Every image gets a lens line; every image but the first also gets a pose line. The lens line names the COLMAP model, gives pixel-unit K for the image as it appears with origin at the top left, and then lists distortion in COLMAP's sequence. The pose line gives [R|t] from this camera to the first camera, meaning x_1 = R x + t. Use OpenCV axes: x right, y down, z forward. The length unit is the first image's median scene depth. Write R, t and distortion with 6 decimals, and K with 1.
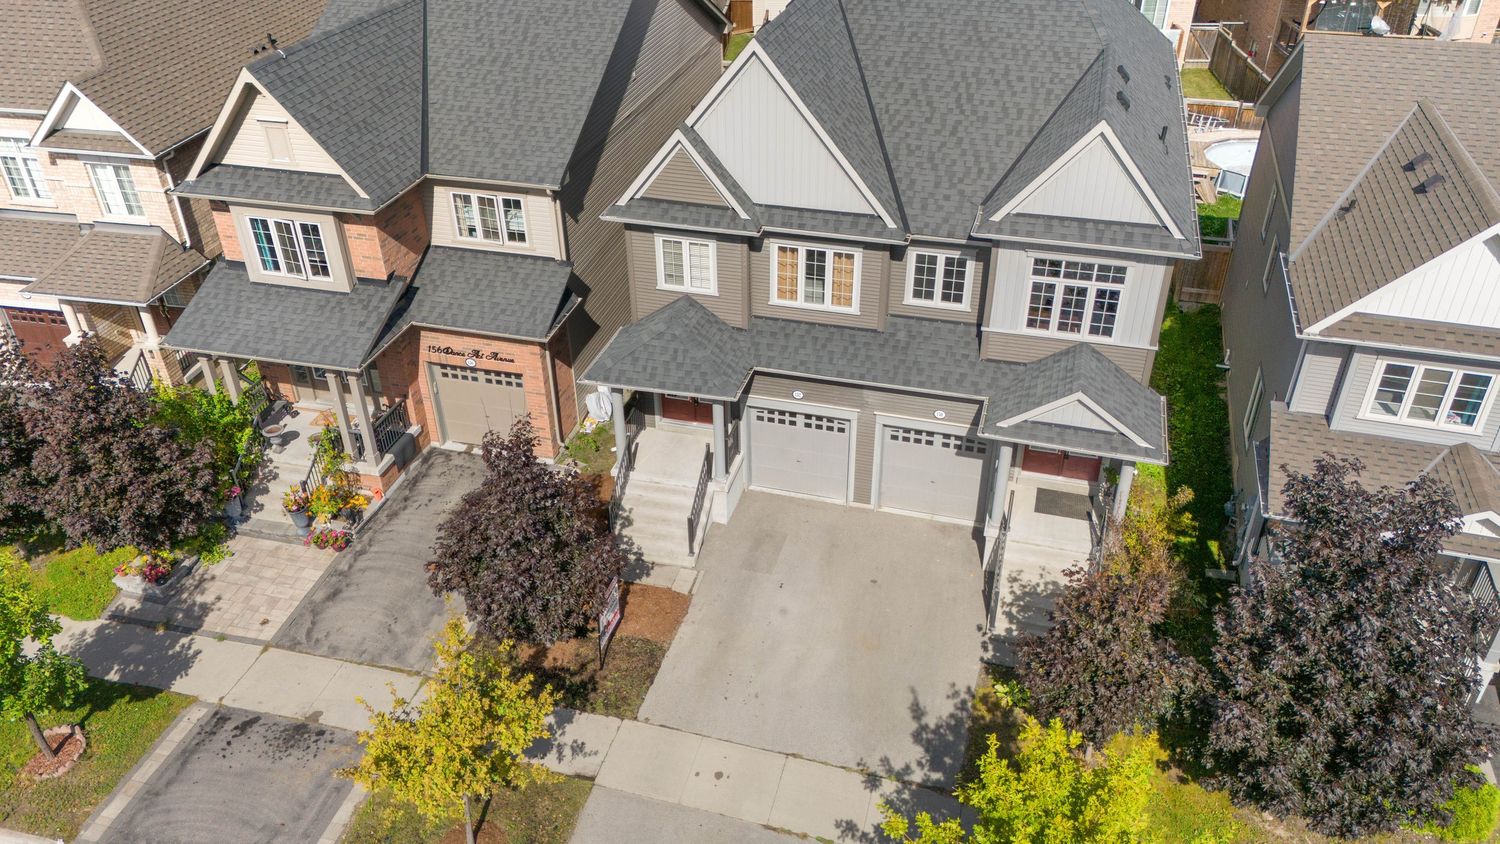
lens RADIAL K [[1108.2, 0, 744.0], [0, 1108.2, 417.8], [0, 0, 1]] dist [0.049504, -0.055501]
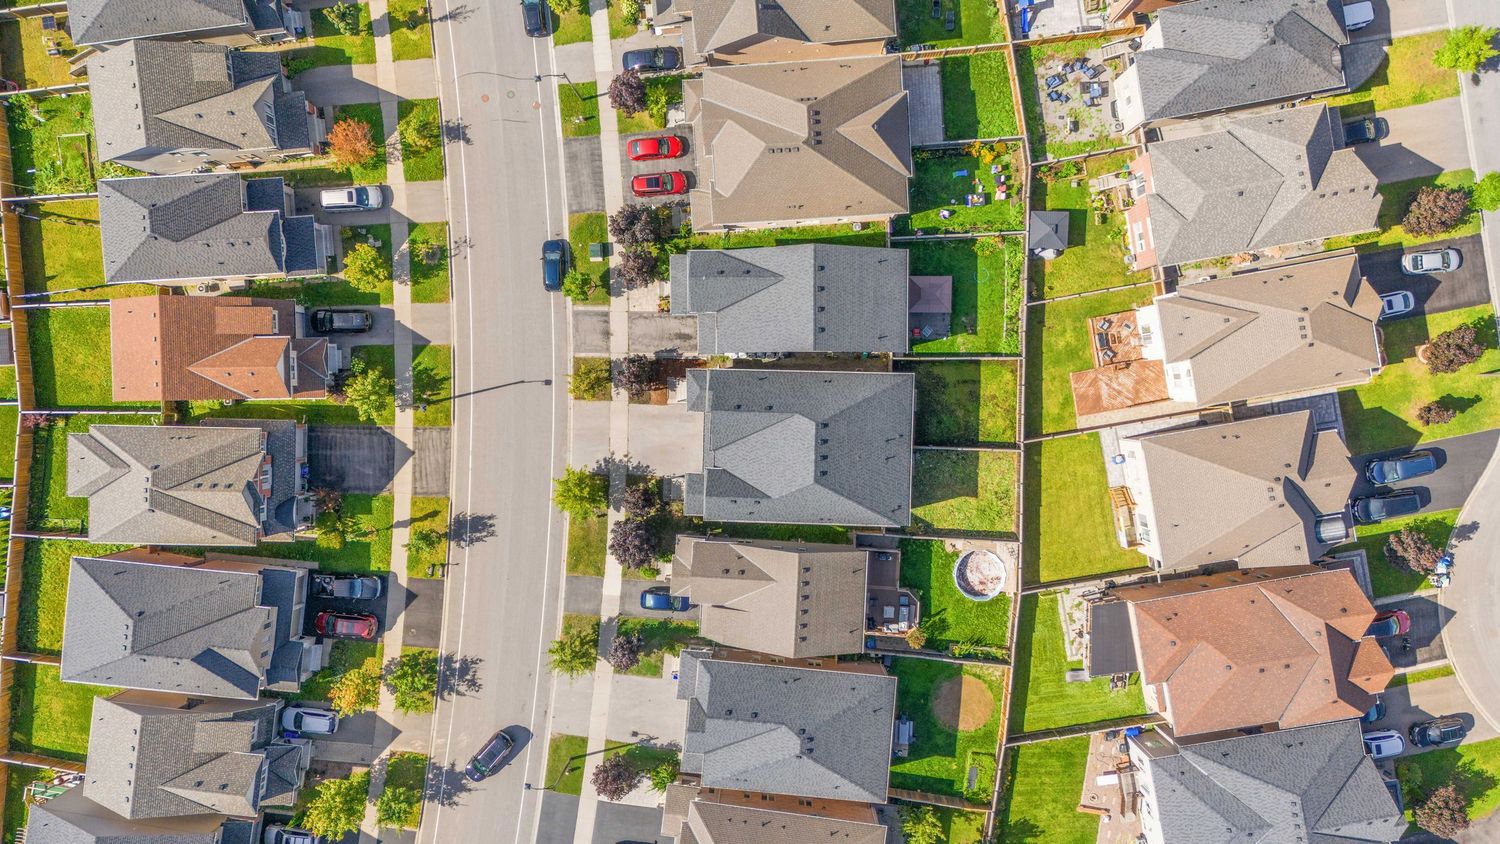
lens RADIAL K [[1065.4, 0, 753.8], [0, 1065.4, 419.4], [0, 0, 1]] dist [0.070458, -0.055157]
pose [[0.250796, 0.967365, 0.036155, -0.055181], [-0.511929, 0.100837, 0.853089, -3.277926], [0.821602, -0.232460, 0.520512, -0.766981]]
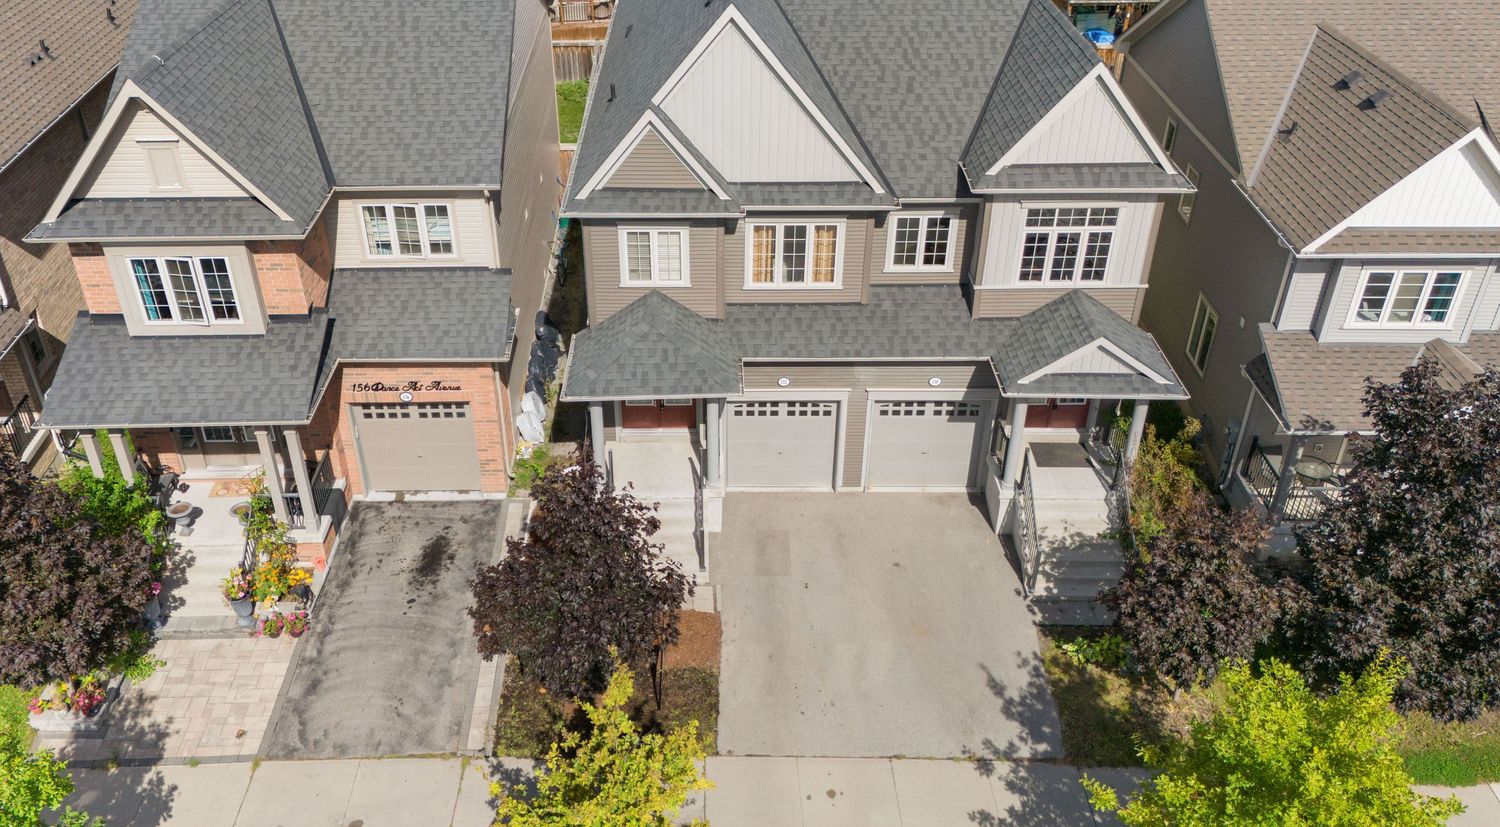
lens RADIAL K [[1193.9, 0, 701.8], [0, 1193.9, 413.7], [0, 0, 1]] dist [0.048131, -0.047398]
pose [[0.964150, -0.140569, 0.225068, -0.258260], [0.140937, 0.989912, 0.014517, -0.019272], [-0.224838, 0.017724, 0.974235, 0.035738]]
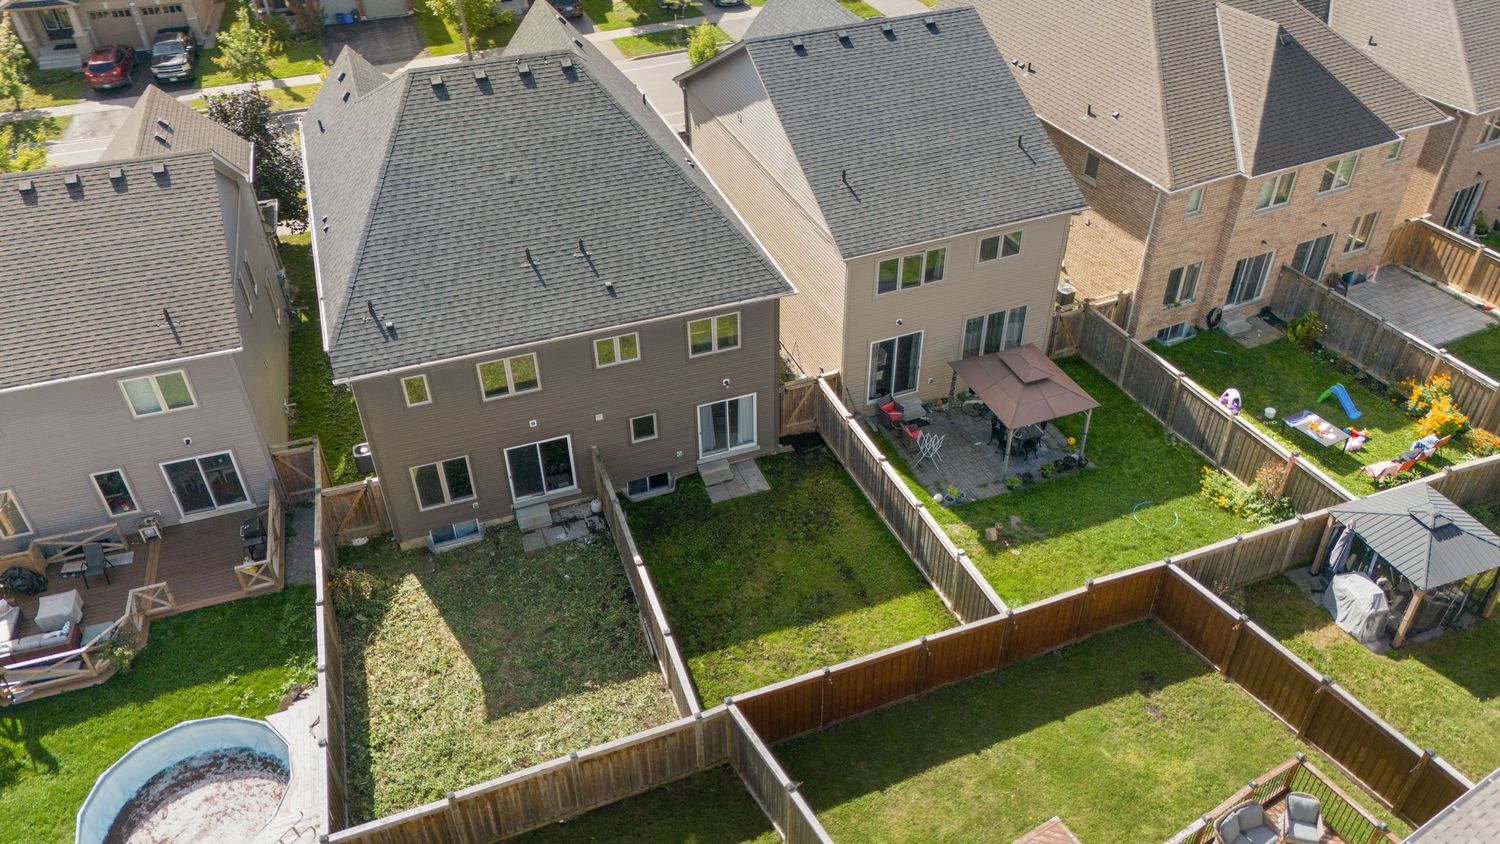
lens RADIAL K [[1107.1, 0, 754.8], [0, 1107.1, 421.1], [0, 0, 1]] dist [0.050484, -0.038810]
pose [[-0.806305, 0.381976, -0.451627, 0.727969], [-0.298782, 0.395944, 0.868307, -1.570468], [0.510492, 0.835058, -0.205124, 1.911209]]
